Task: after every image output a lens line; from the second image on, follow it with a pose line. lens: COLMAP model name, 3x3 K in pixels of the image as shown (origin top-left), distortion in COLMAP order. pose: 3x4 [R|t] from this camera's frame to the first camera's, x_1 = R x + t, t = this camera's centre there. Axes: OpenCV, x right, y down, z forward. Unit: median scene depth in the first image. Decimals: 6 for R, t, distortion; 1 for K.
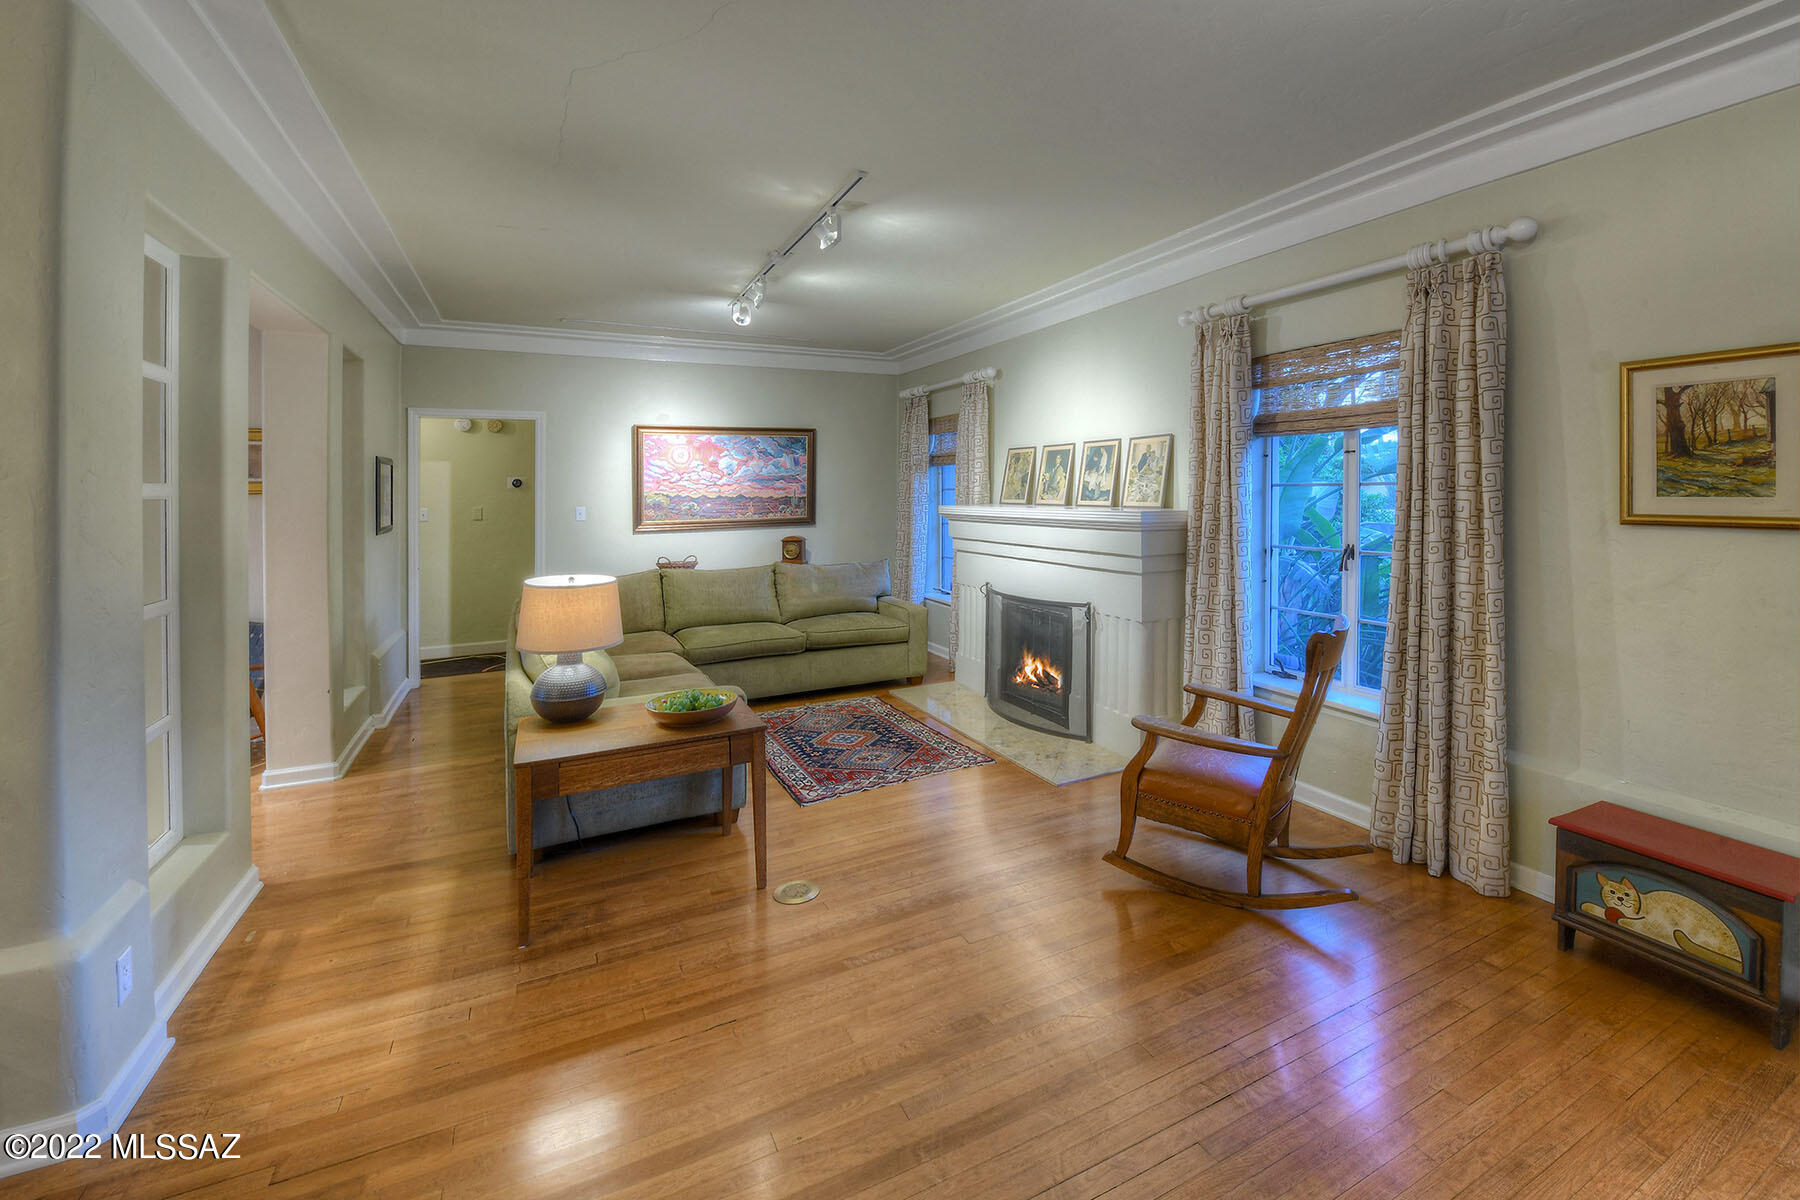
lens RADIAL K [[683.7, 0, 893.3], [0, 683.7, 482.2], [0, 0, 1]] dist [-0.018529, -0.000335]
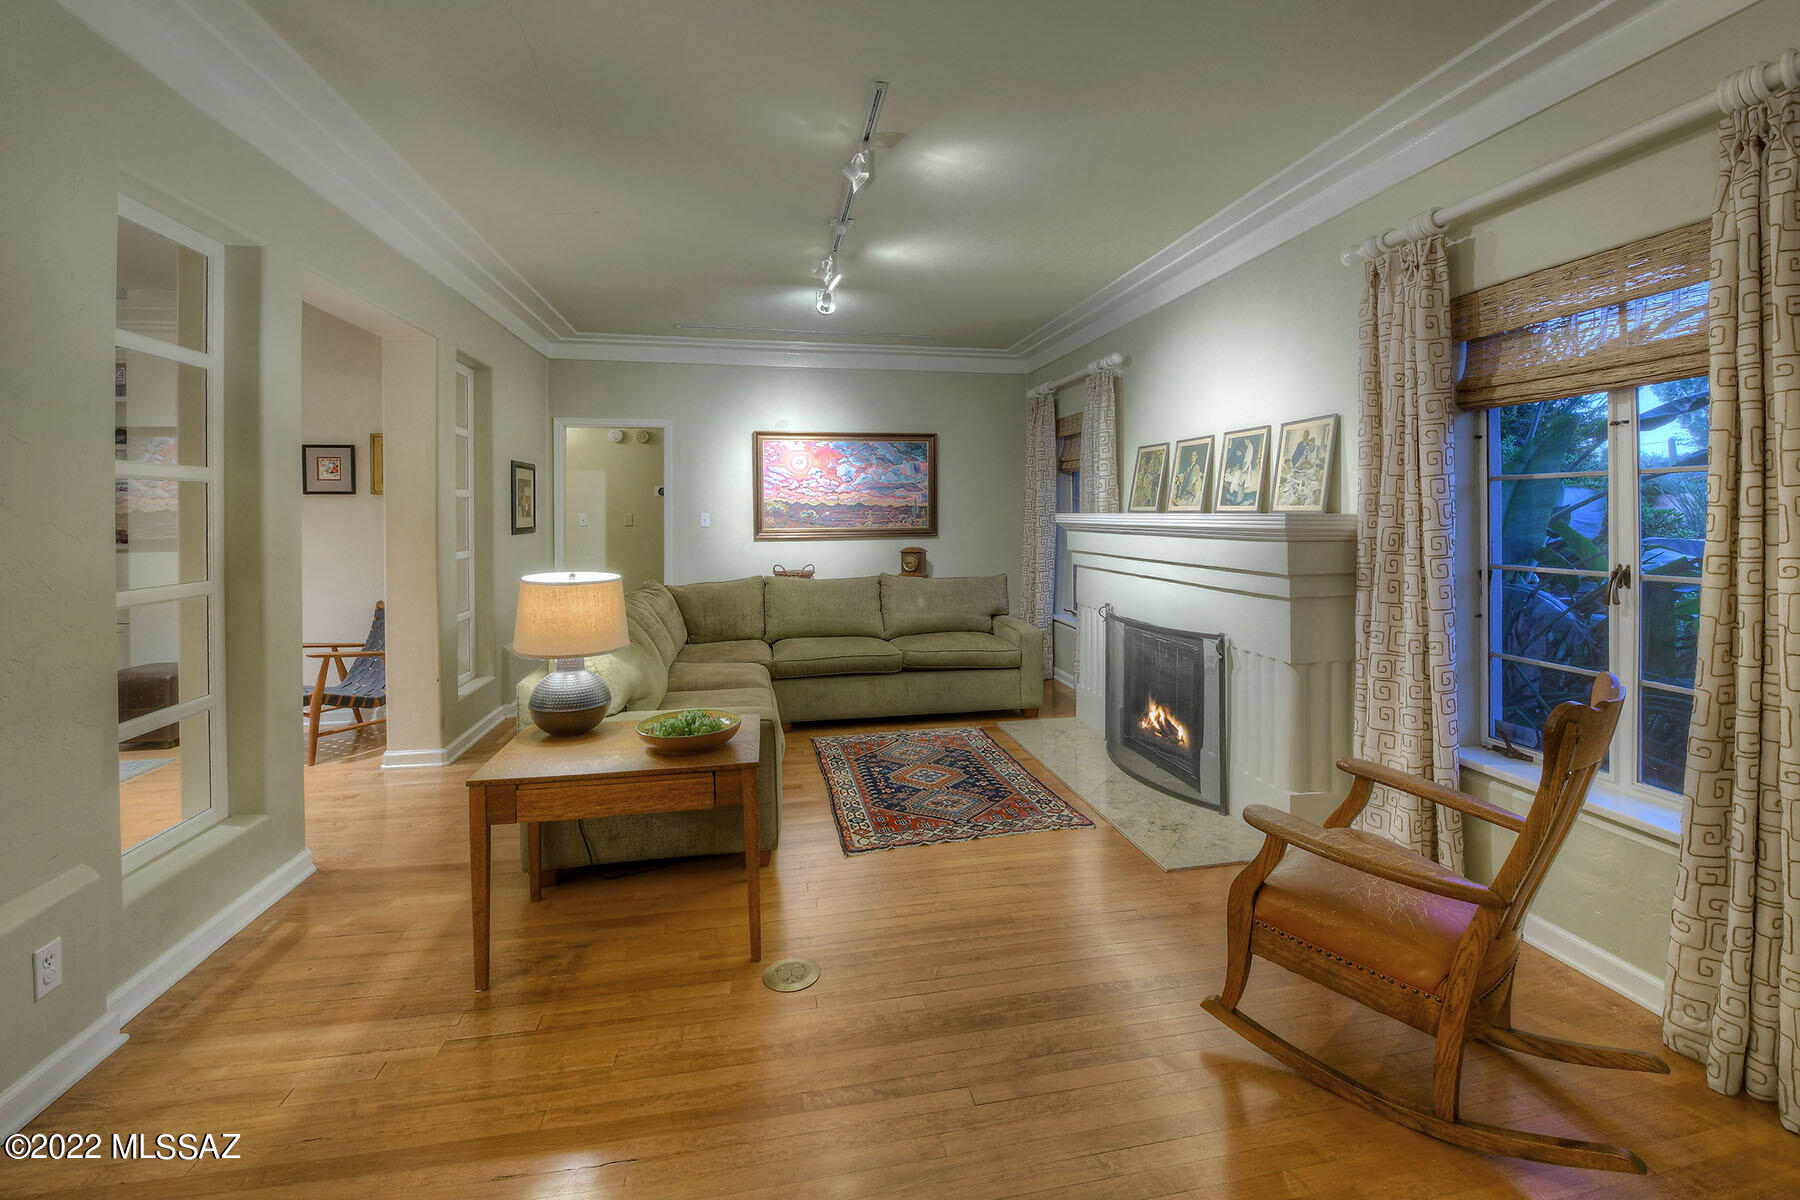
lens RADIAL K [[683.7, 0, 893.3], [0, 683.7, 482.2], [0, 0, 1]] dist [-0.018529, -0.000335]
pose [[0.971389, 0.002055, -0.237485, 0.121545], [-0.008095, 0.999668, -0.024459, 0.028937], [0.237356, 0.025682, 0.971083, 0.173740]]
